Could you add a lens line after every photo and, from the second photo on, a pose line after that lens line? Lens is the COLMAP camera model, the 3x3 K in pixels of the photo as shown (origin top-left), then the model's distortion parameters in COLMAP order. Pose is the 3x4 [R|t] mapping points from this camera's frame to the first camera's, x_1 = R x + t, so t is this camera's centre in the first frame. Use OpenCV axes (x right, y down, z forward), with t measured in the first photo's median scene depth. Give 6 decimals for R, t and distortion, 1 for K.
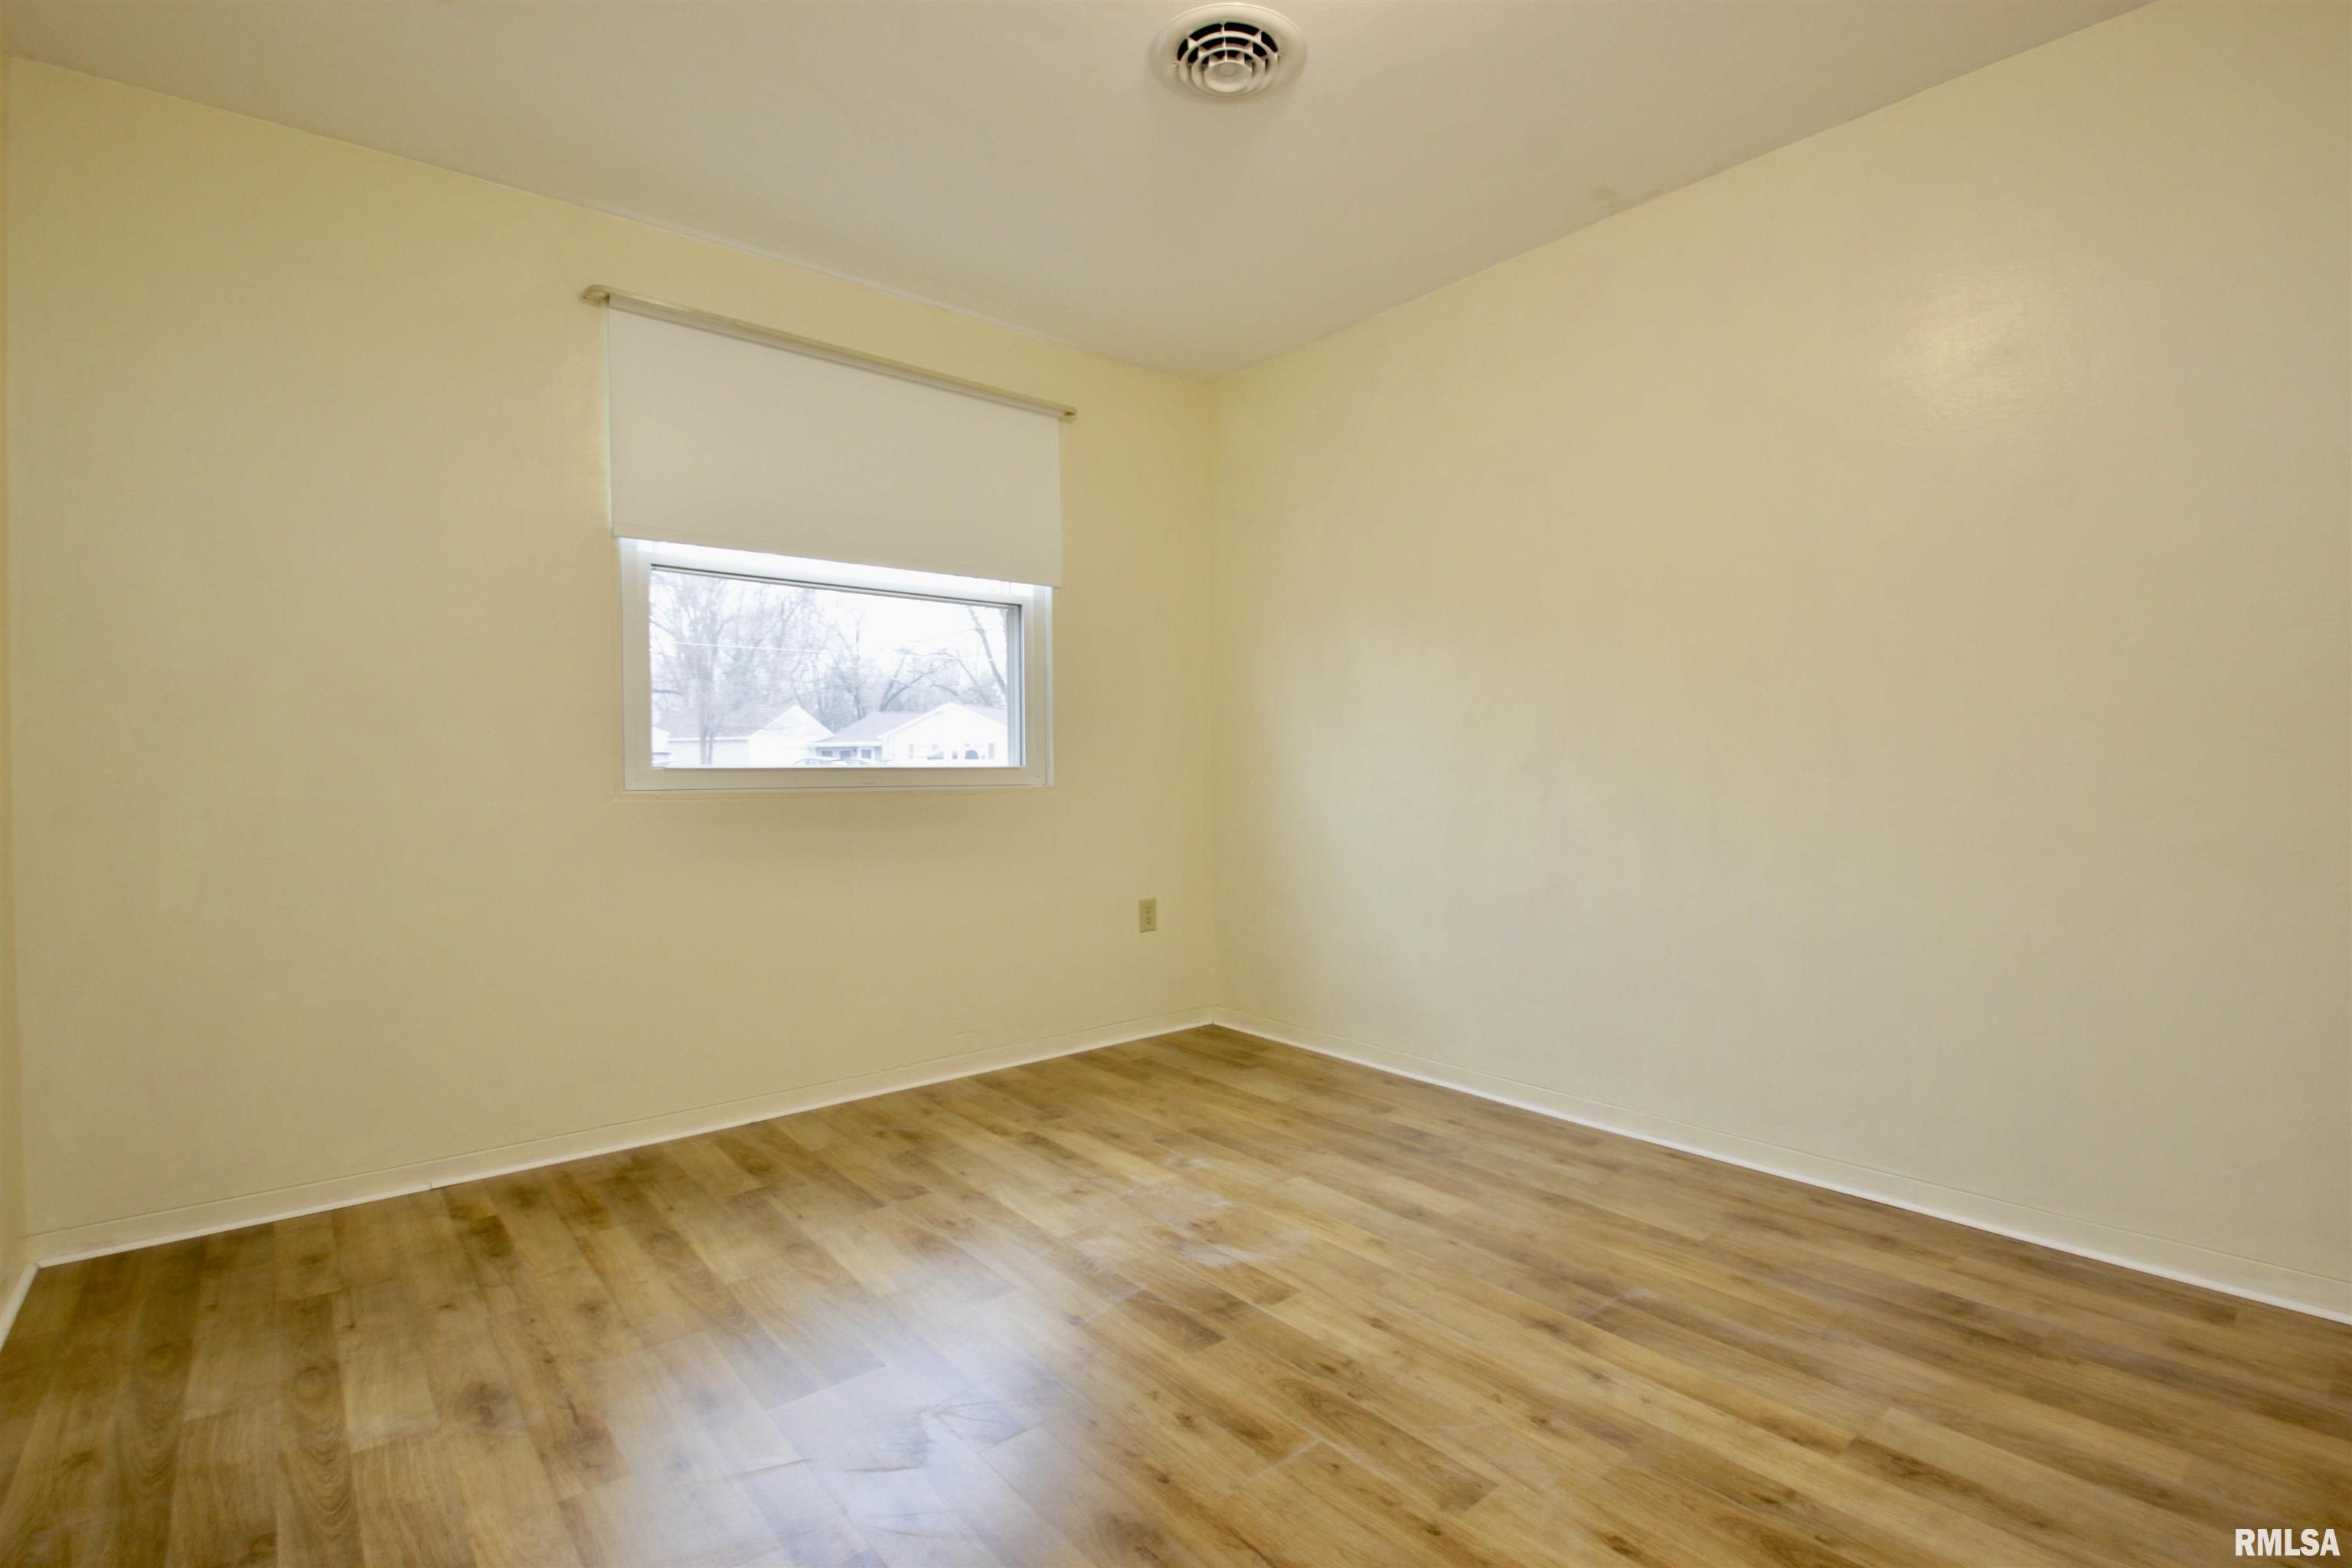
lens RADIAL K [[1087.6, 0, 1190.8], [0, 1087.6, 786.8], [0, 0, 1]] dist [0.020266, -0.030959]
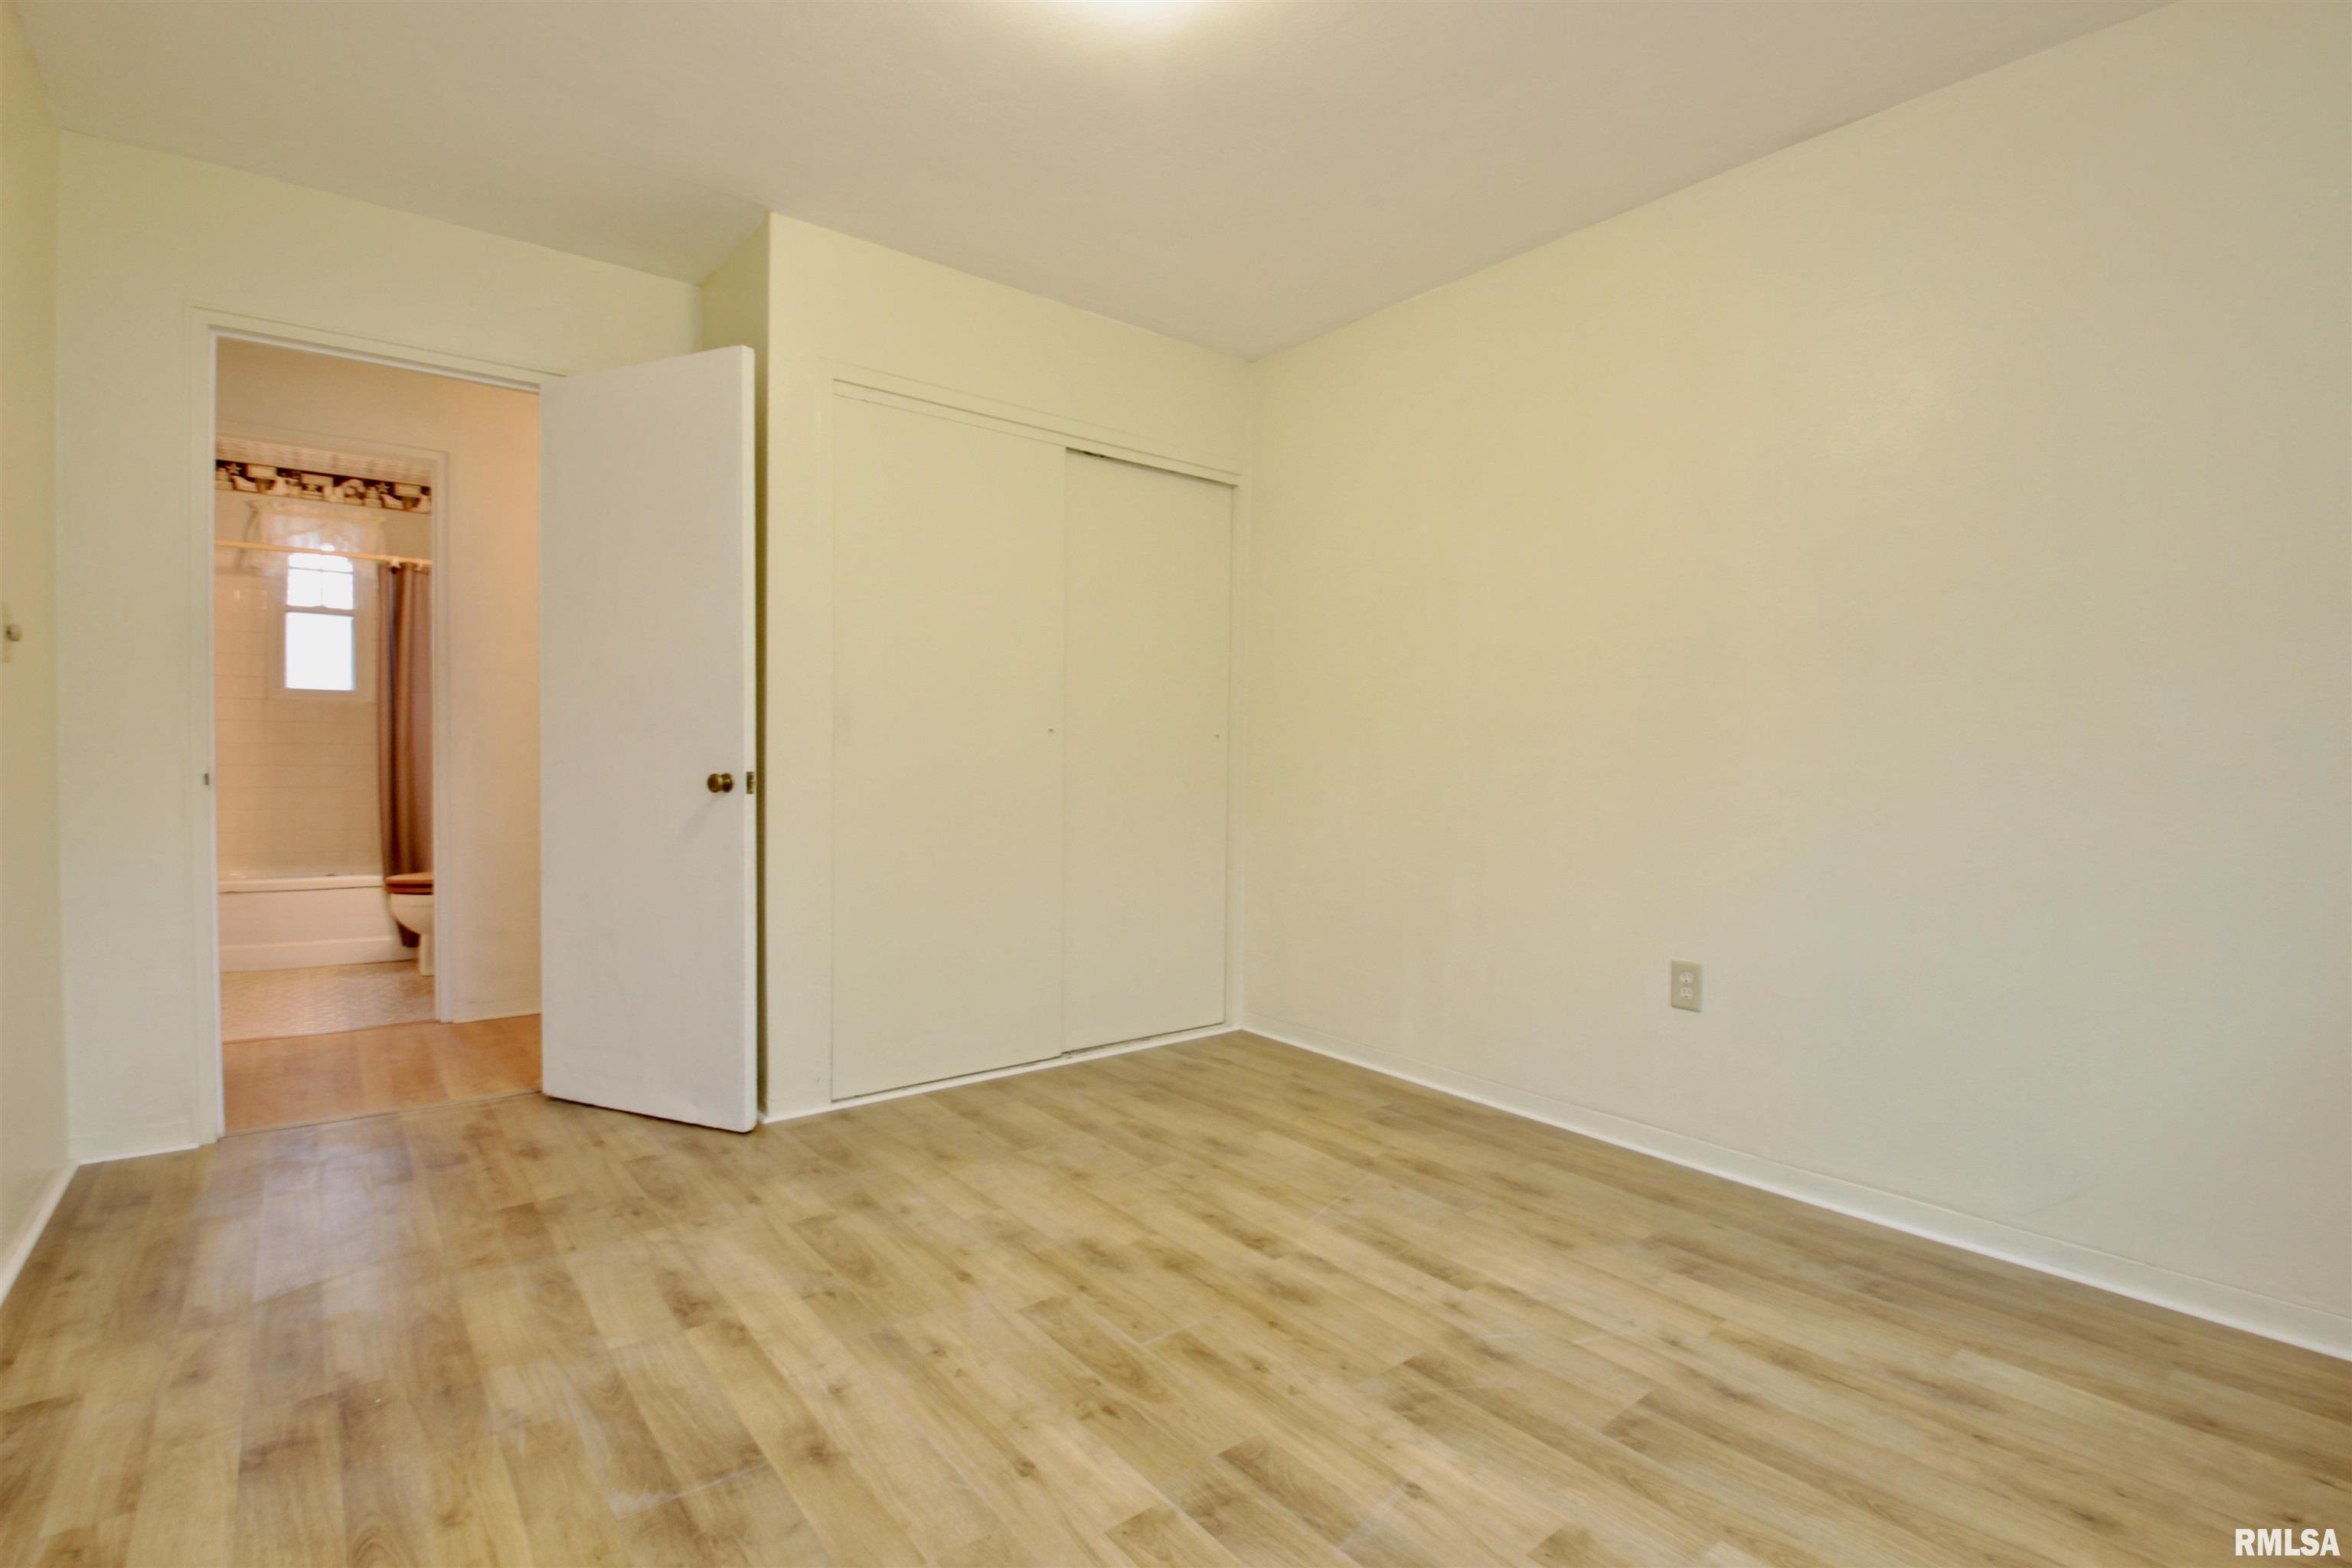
lens RADIAL K [[1087.6, 0, 1190.8], [0, 1087.6, 786.8], [0, 0, 1]] dist [0.020266, -0.030959]
pose [[-0.999753, -0.006707, 0.021169, 0.033192], [-0.005651, 0.998756, 0.049542, -0.036009], [-0.021475, 0.049410, -0.998548, 1.540106]]
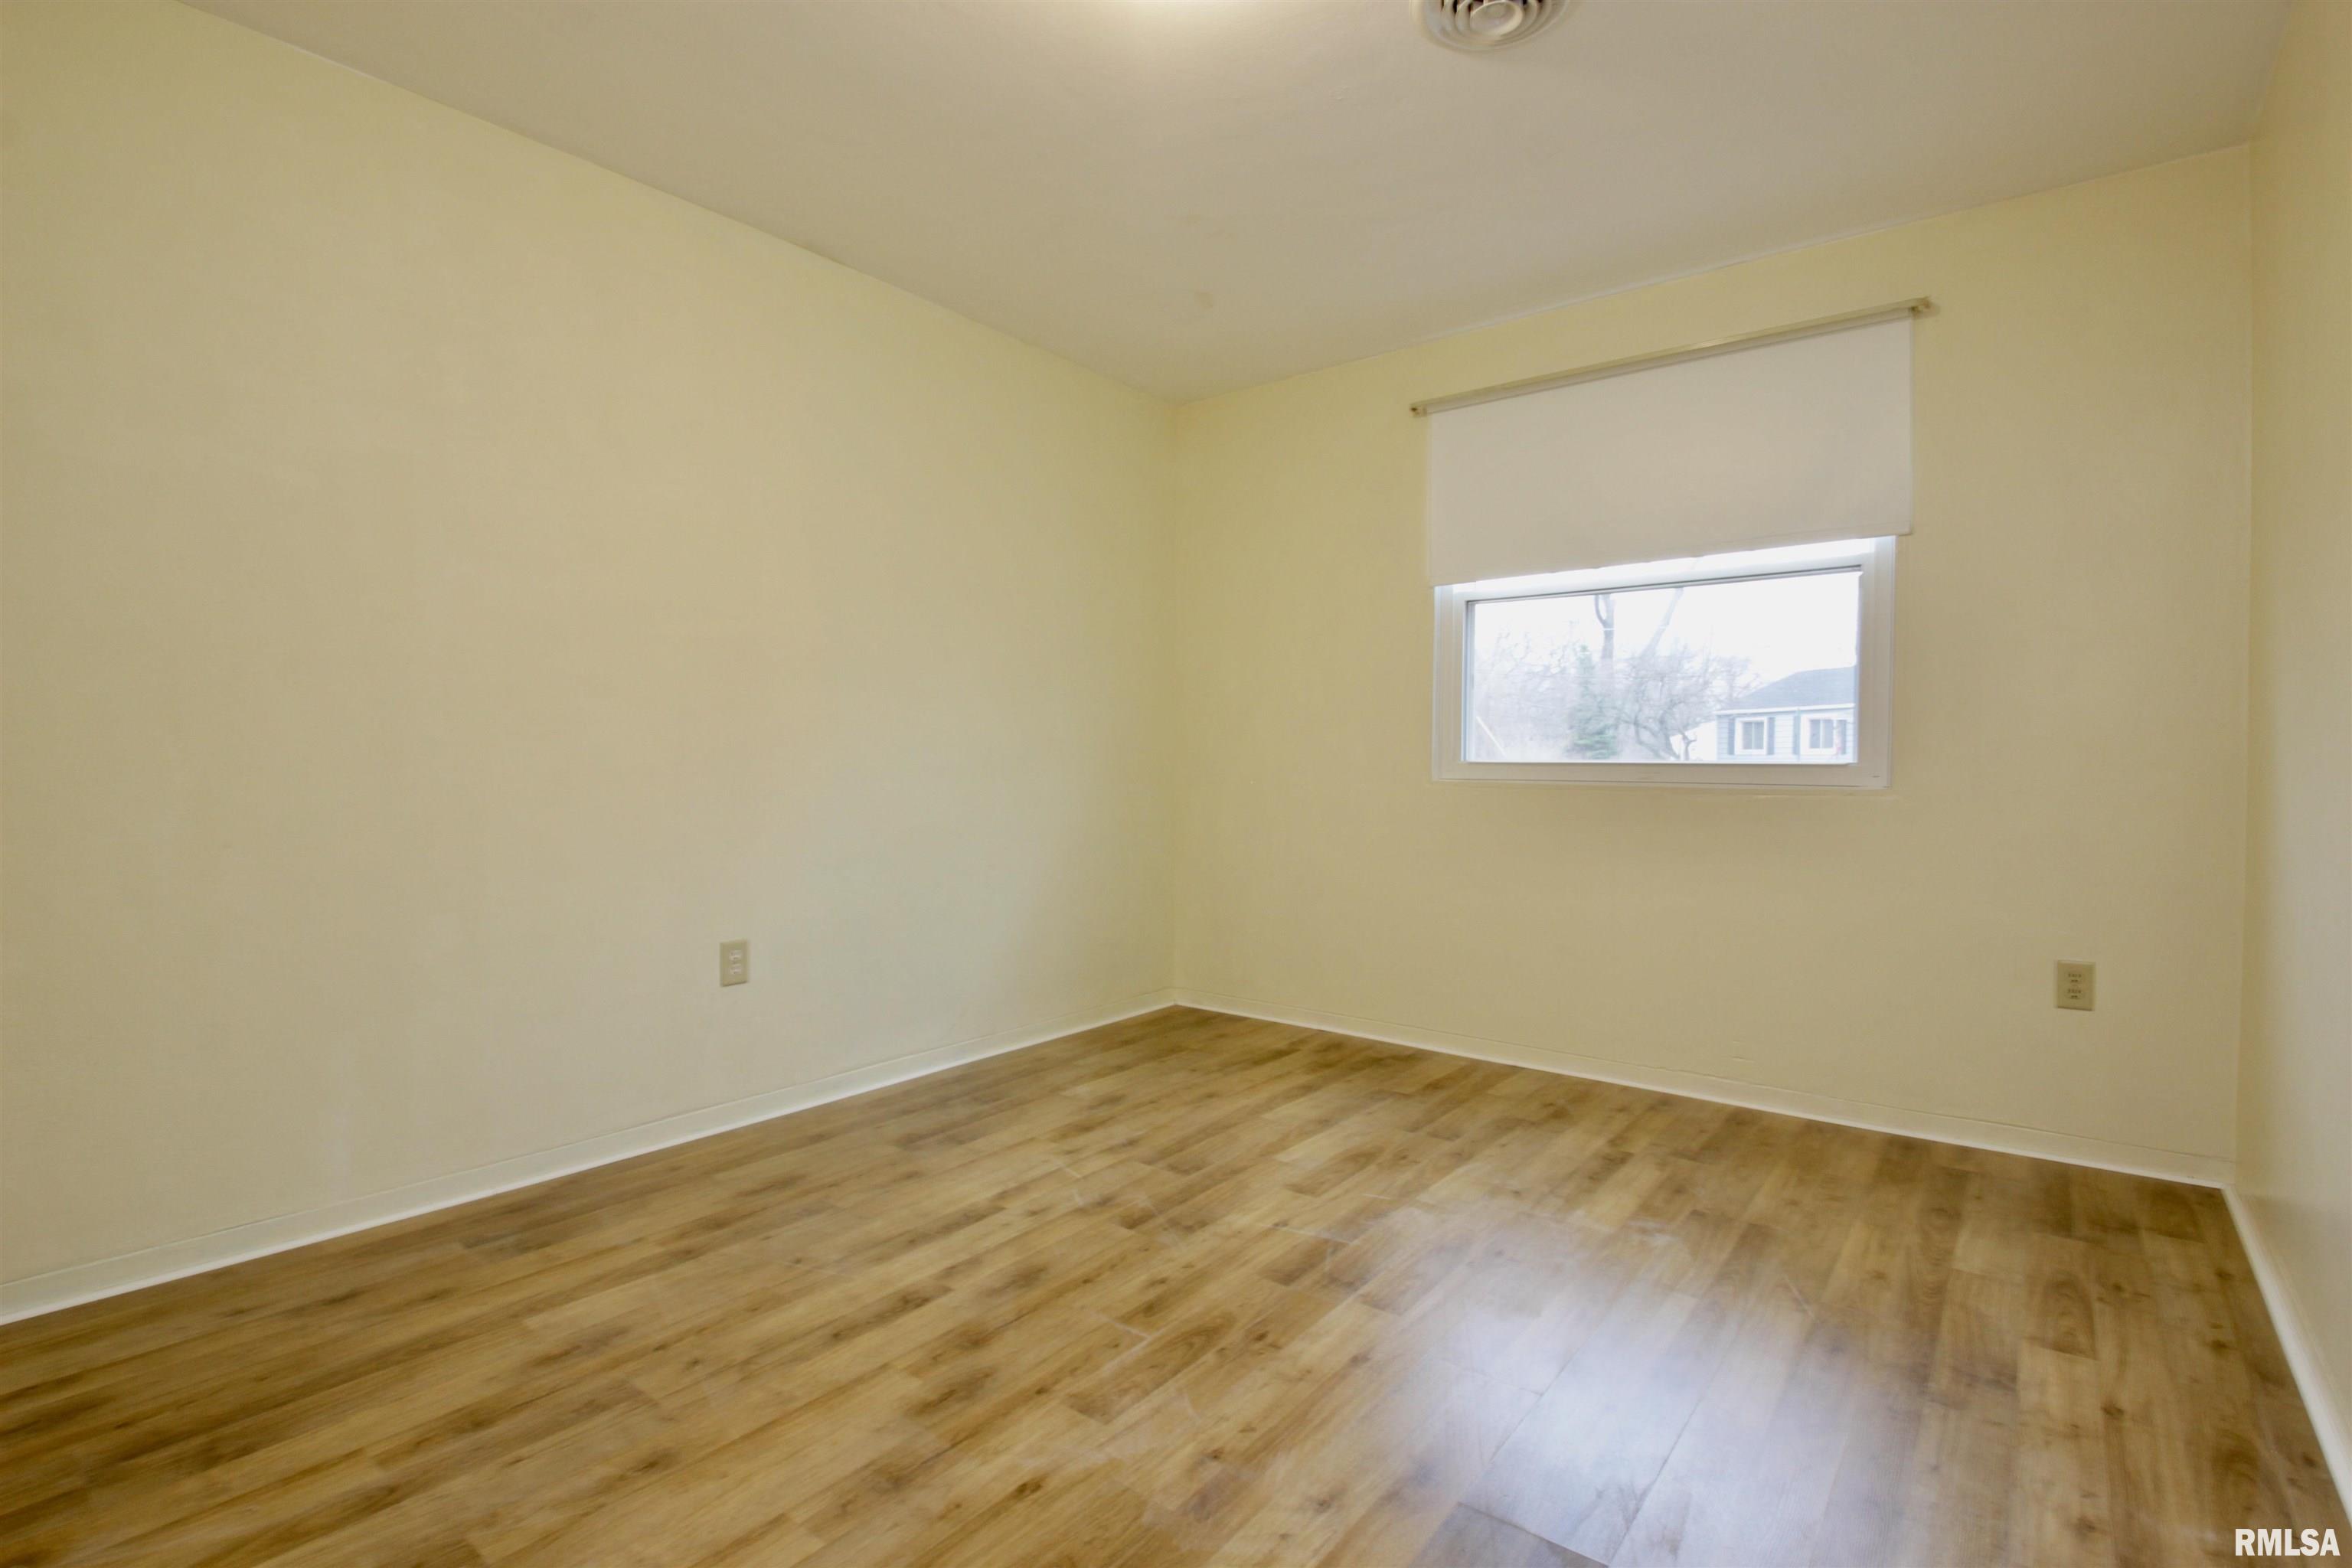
lens RADIAL K [[1087.6, 0, 1190.8], [0, 1087.6, 786.8], [0, 0, 1]] dist [0.020266, -0.030959]
pose [[0.201096, 0.030097, -0.979109, 0.910053], [-0.025662, 0.999347, 0.025449, -0.016099], [0.979235, 0.020009, 0.201737, 0.577167]]
